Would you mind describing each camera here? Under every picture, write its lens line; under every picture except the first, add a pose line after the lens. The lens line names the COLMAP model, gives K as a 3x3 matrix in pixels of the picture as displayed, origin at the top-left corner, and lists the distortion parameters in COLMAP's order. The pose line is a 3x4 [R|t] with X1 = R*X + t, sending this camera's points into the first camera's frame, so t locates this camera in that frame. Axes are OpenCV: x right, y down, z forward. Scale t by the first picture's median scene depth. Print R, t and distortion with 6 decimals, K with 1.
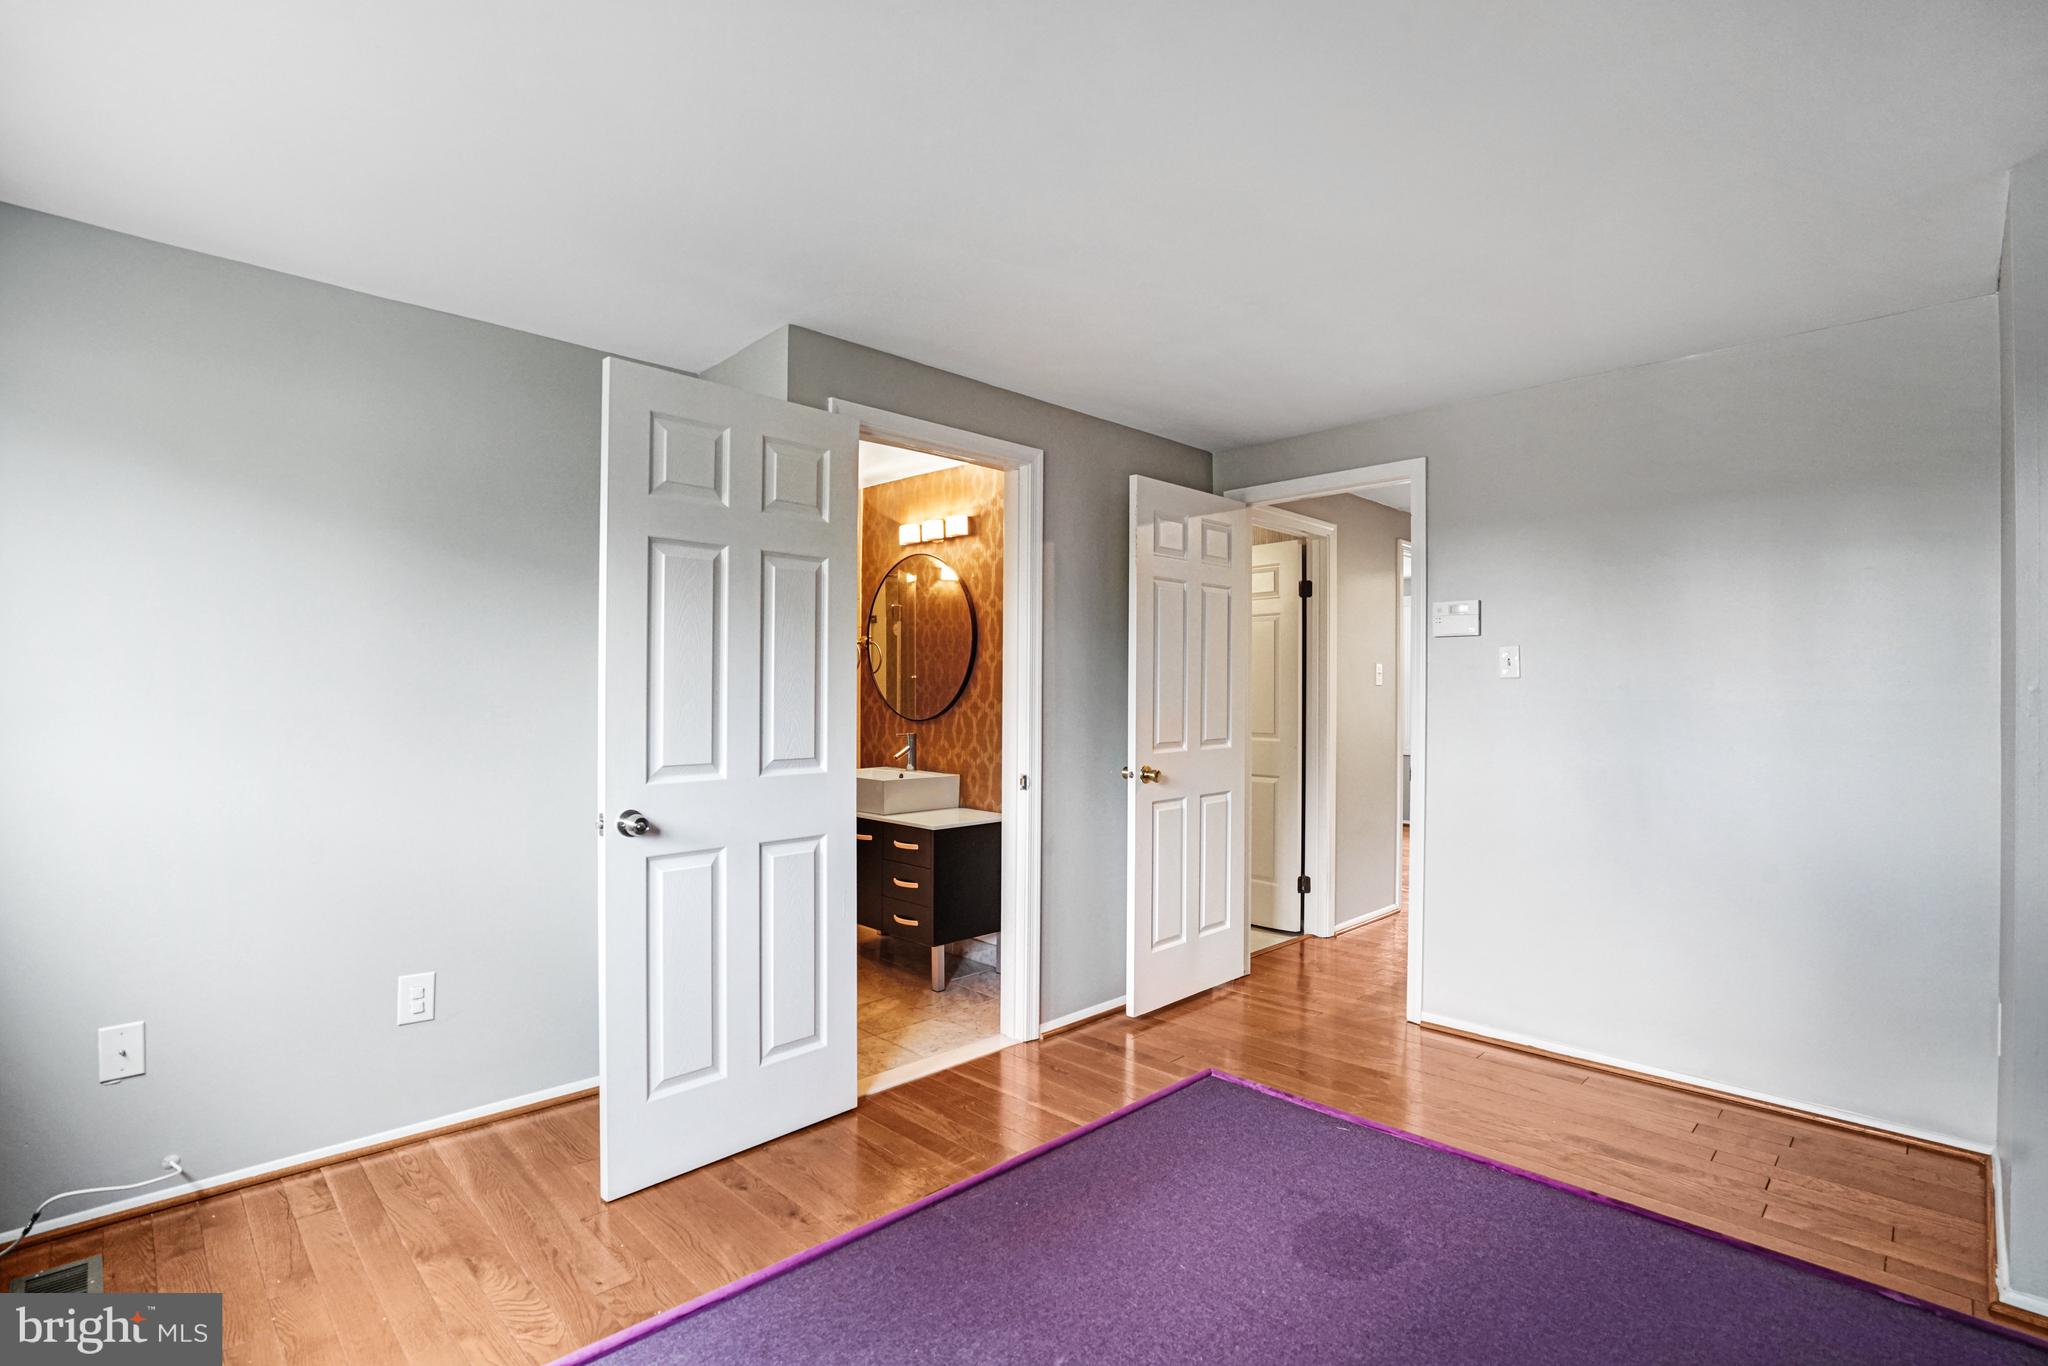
lens RADIAL K [[952.2, 0, 998.9], [0, 952.2, 682.9], [0, 0, 1]] dist [-0.051549, 0.019525]
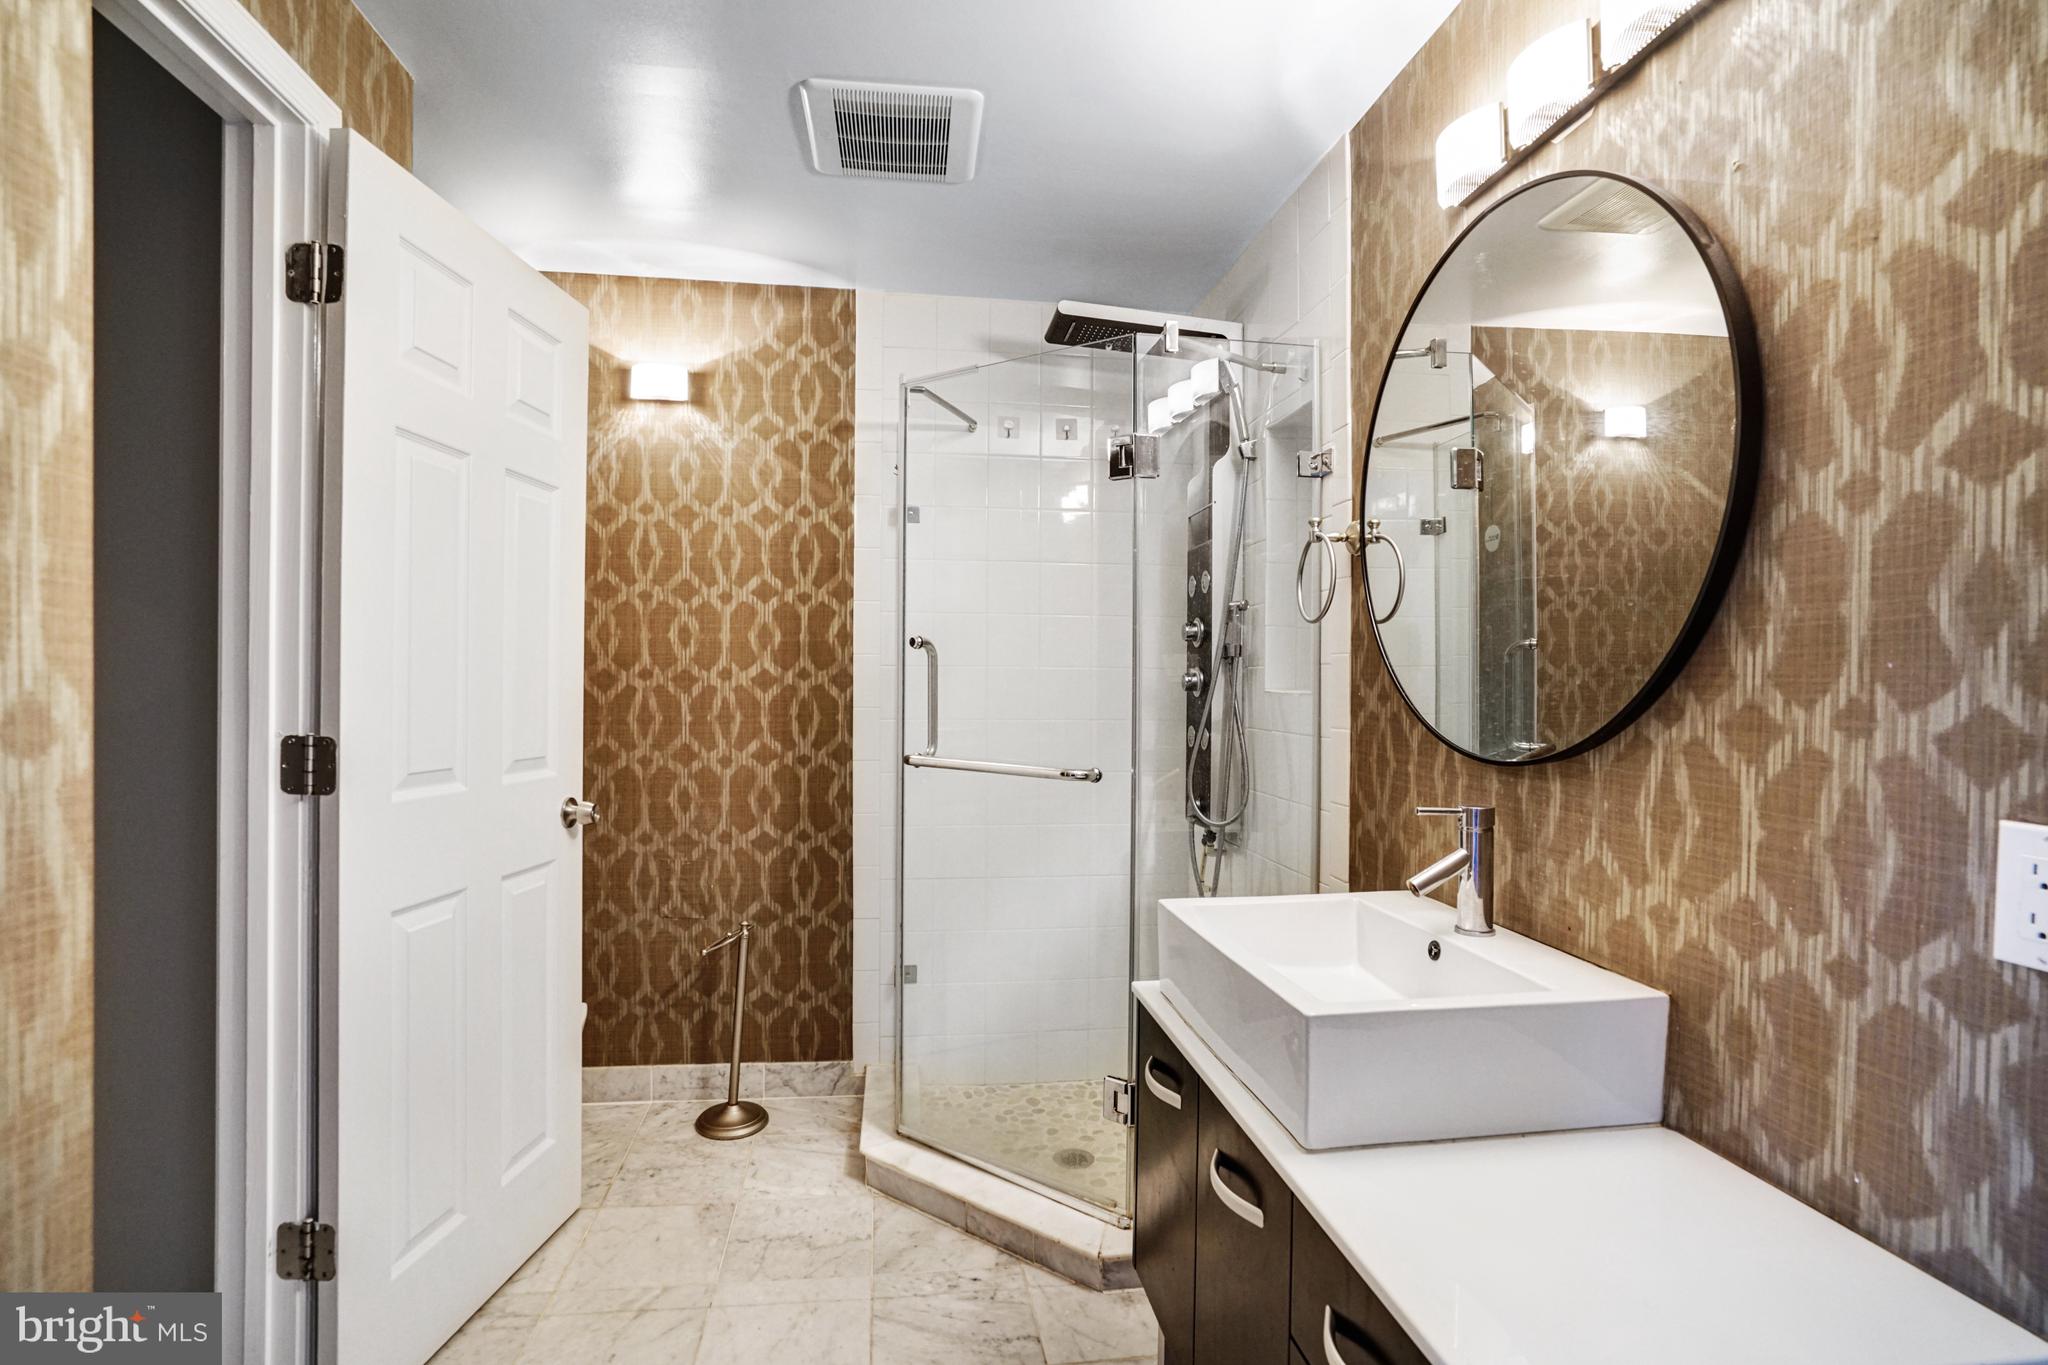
lens RADIAL K [[952.2, 0, 998.9], [0, 952.2, 682.4], [0, 0, 1]] dist [-0.051549, 0.019525]
pose [[0.797615, -0.001238, -0.603166, -0.034211], [0.002514, 0.999996, 0.001272, 0.013837], [0.603162, -0.002531, 0.797615, 0.693829]]
